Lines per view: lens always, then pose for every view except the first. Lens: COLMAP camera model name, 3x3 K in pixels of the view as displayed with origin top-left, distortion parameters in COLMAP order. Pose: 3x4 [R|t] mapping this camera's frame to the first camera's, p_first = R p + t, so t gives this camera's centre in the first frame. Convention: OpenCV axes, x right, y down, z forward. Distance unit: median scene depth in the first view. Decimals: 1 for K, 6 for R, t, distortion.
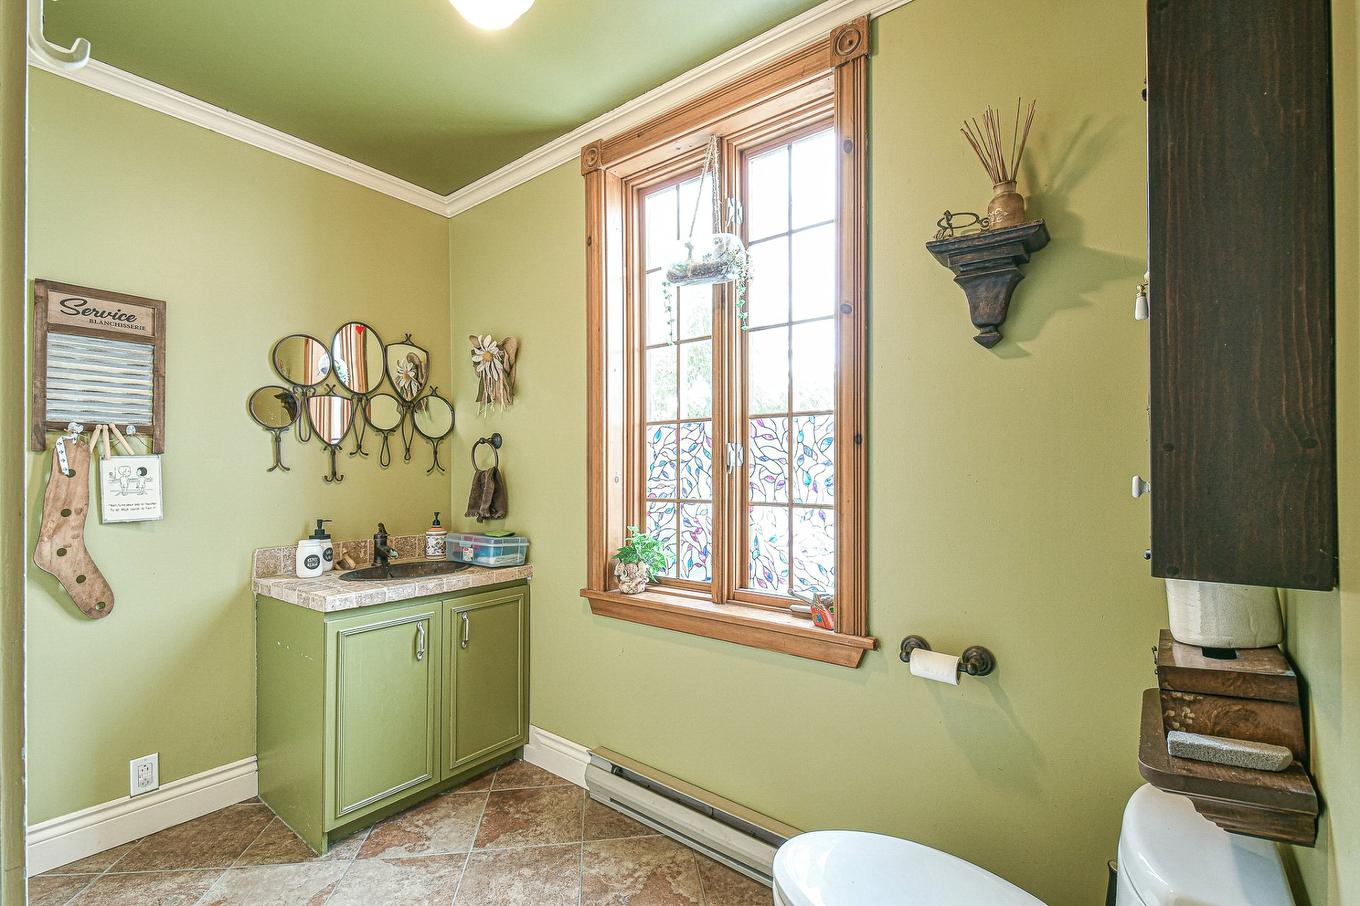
lens RADIAL K [[603.3, 0, 682.2], [0, 603.3, 462.6], [0, 0, 1]] dist [0.001756, 0.000012]
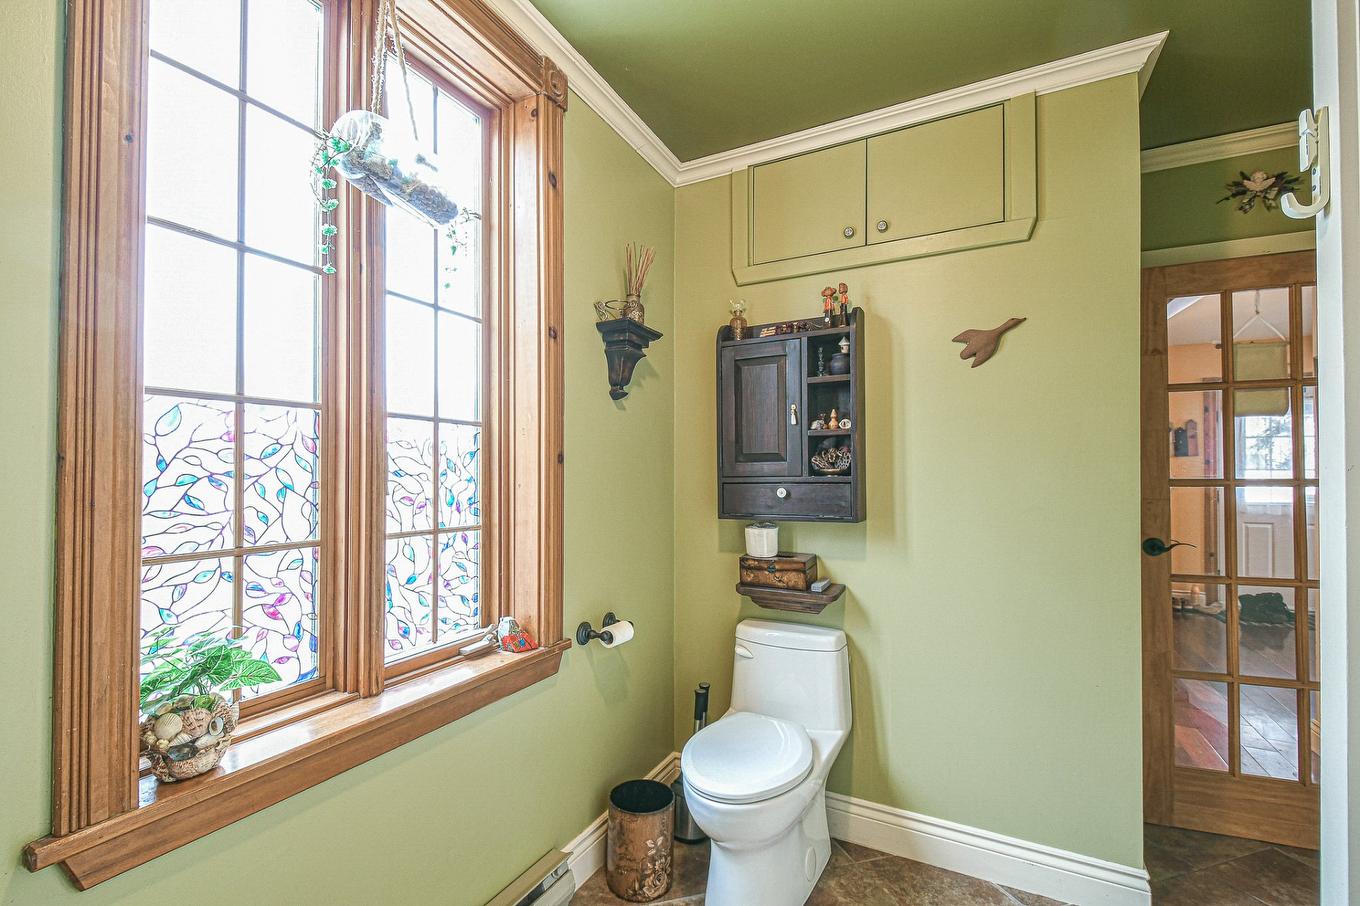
lens RADIAL K [[603.3, 0, 680.1], [0, 603.3, 461.5], [0, 0, 1]] dist [0.001756, 0.000012]
pose [[-0.205009, 0.023960, 0.978467, -0.614621], [-0.010719, 0.999585, -0.026723, -0.004775], [-0.978701, -0.015967, -0.204667, 0.764290]]
